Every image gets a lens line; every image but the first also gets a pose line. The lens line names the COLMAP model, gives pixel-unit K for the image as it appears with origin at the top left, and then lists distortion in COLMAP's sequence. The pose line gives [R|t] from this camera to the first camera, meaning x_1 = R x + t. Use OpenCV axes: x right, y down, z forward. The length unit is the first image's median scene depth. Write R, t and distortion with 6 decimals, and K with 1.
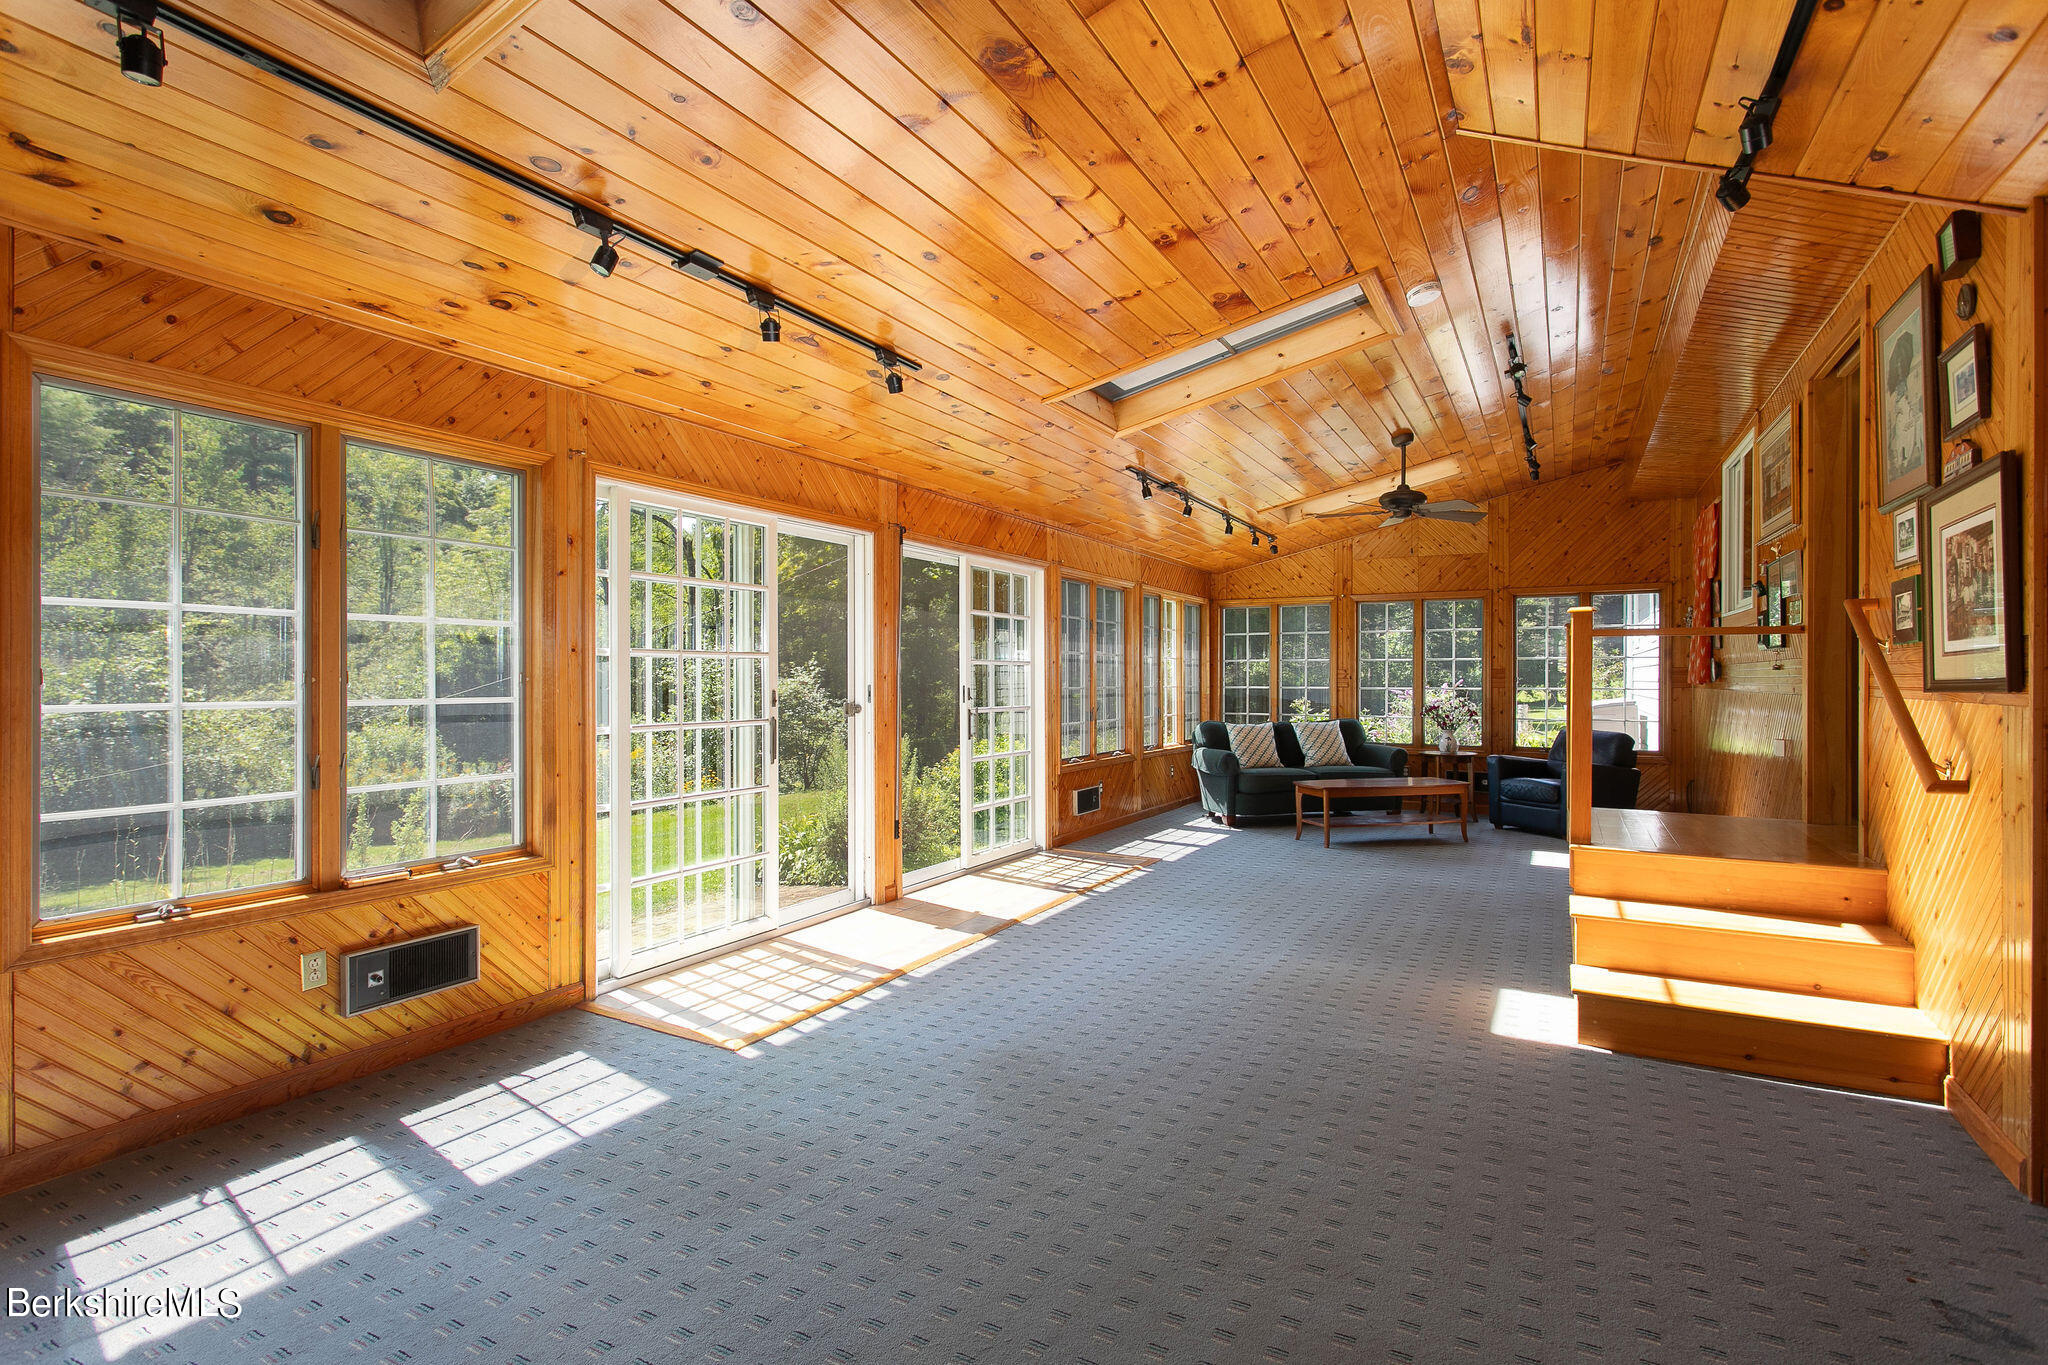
lens RADIAL K [[982.7, 0, 1024.0], [0, 982.7, 682.5], [0, 0, 1]] dist [0.013383, 0.000249]
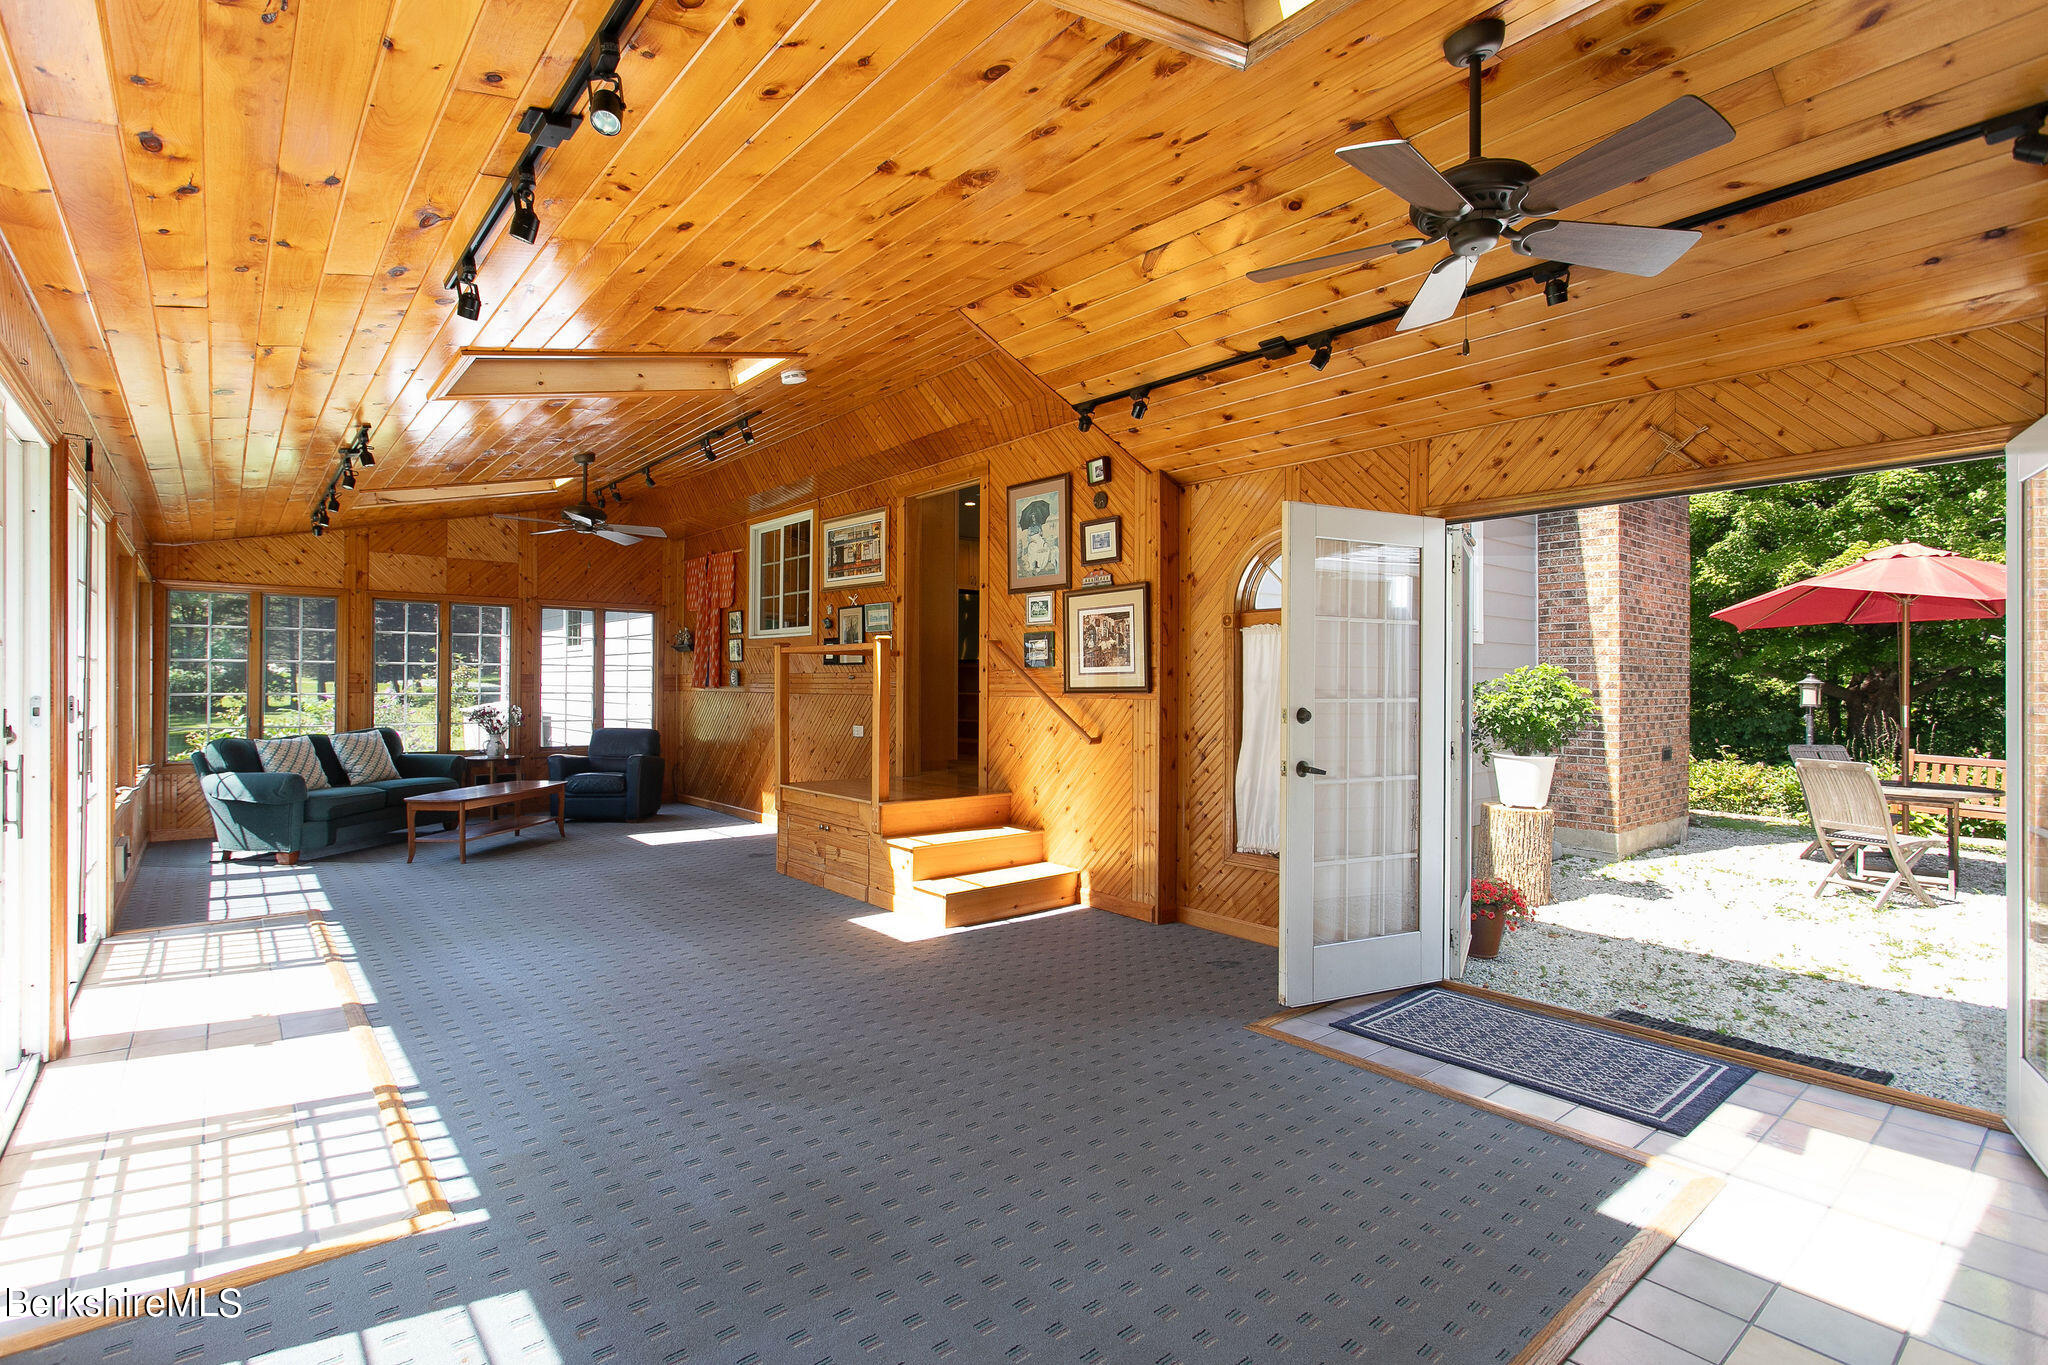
lens RADIAL K [[959.9, 0, 1017.1], [0, 959.9, 678.6], [0, 0, 1]] dist [0.001814, 0.000619]
pose [[0.357105, 0.005581, 0.934048, -0.601379], [0.000762, 0.999980, -0.006266, -0.004645], [-0.934064, 0.002949, 0.357093, 0.293226]]
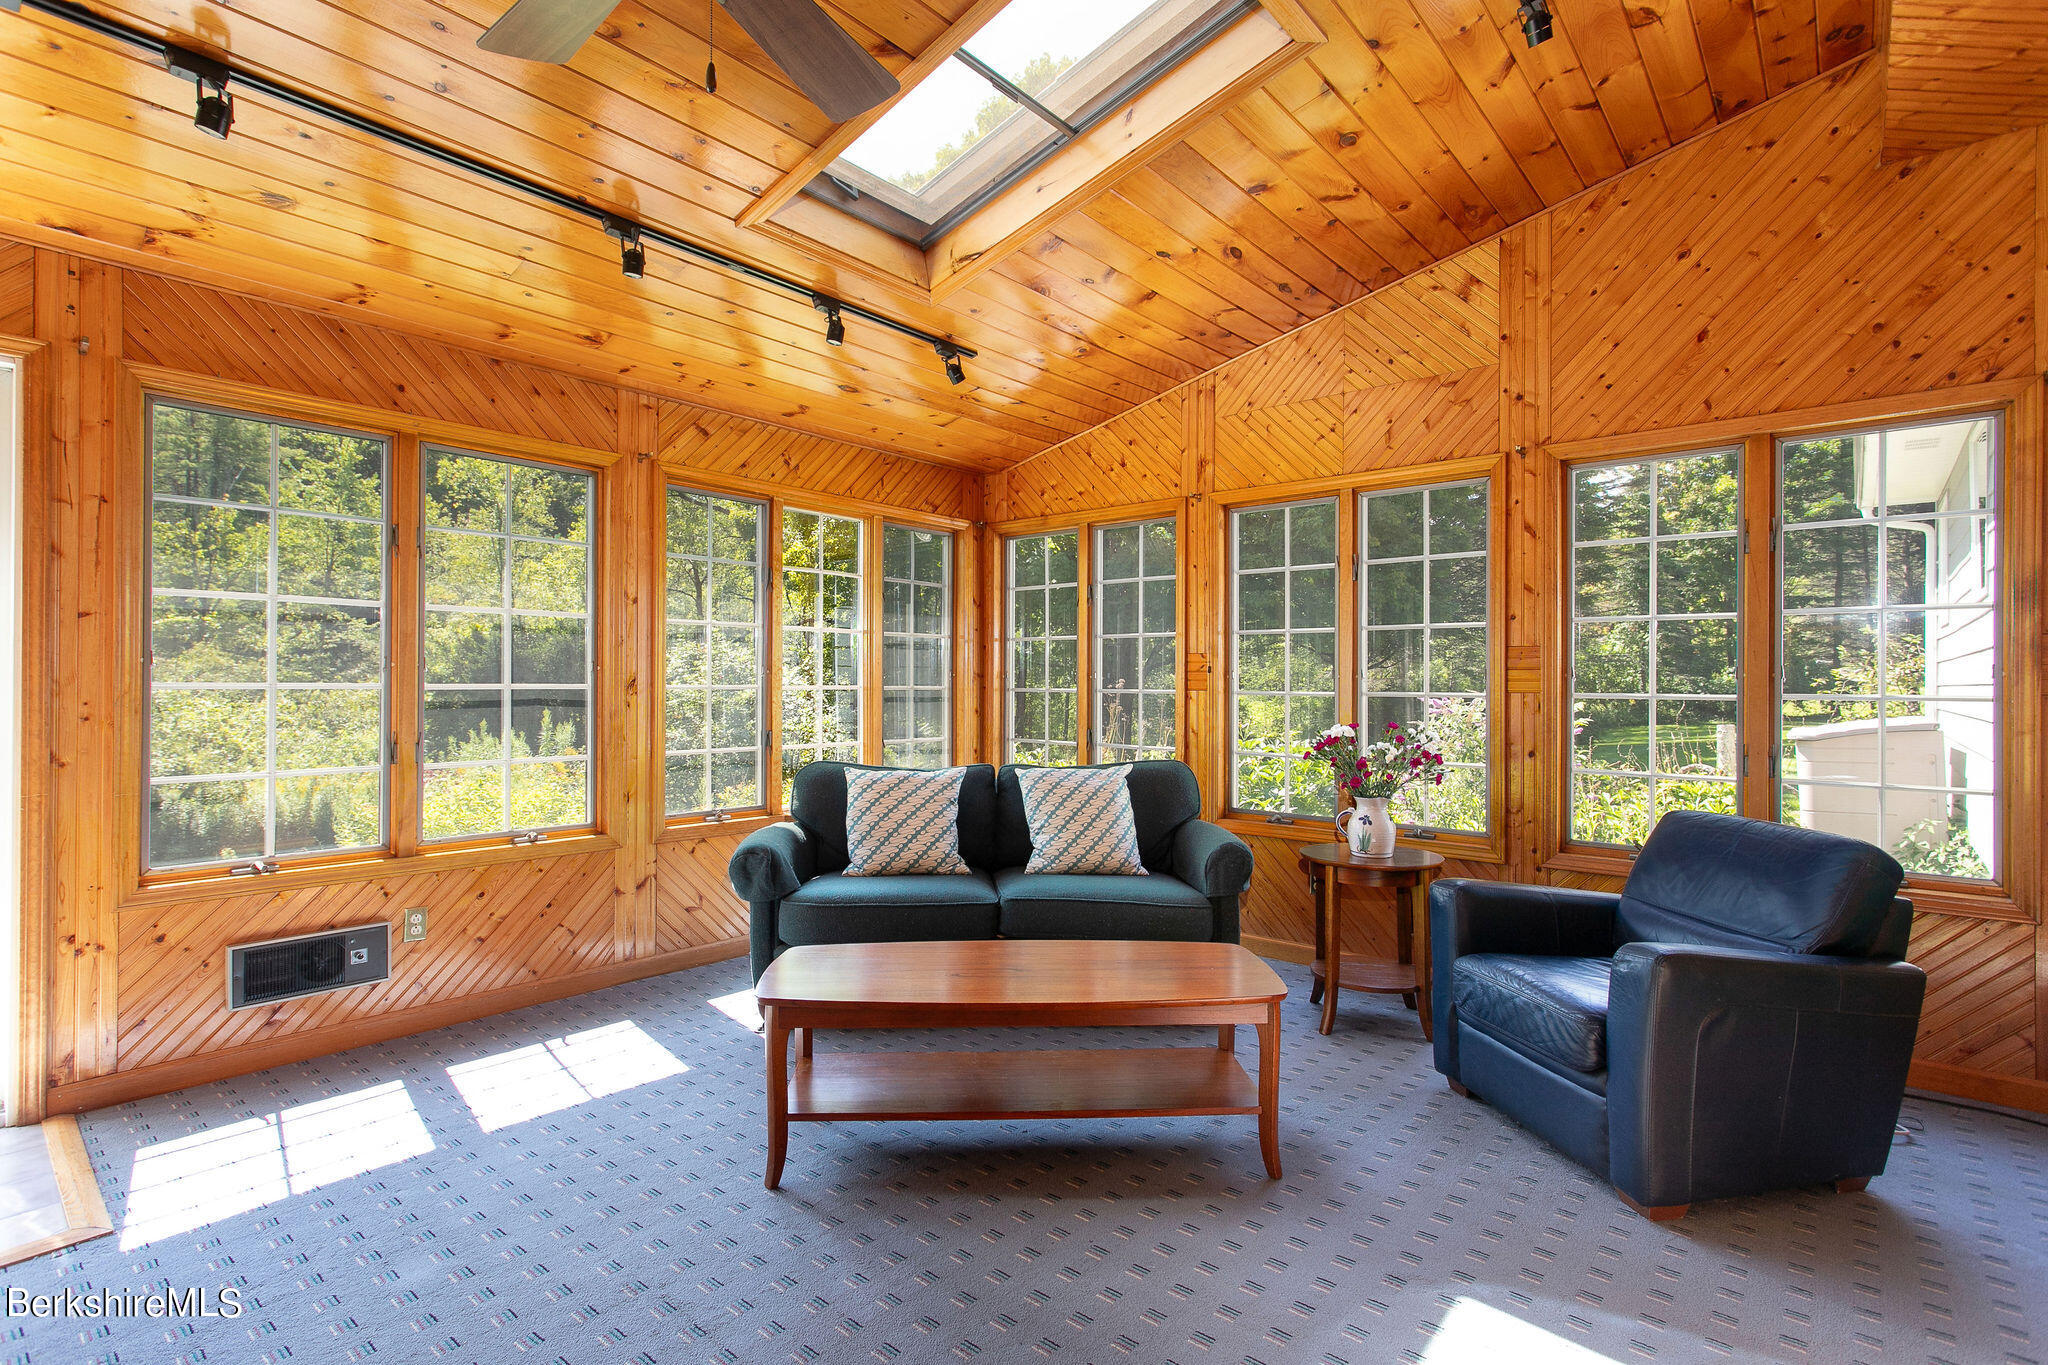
lens RADIAL K [[959.9, 0, 1017.1], [0, 959.9, 678.6], [0, 0, 1]] dist [0.001814, 0.000619]
pose [[0.975911, 0.002676, -0.218153, 0.752650], [-0.005080, 0.999932, -0.010457, 0.009842], [0.218111, 0.011313, 0.975858, 1.179645]]
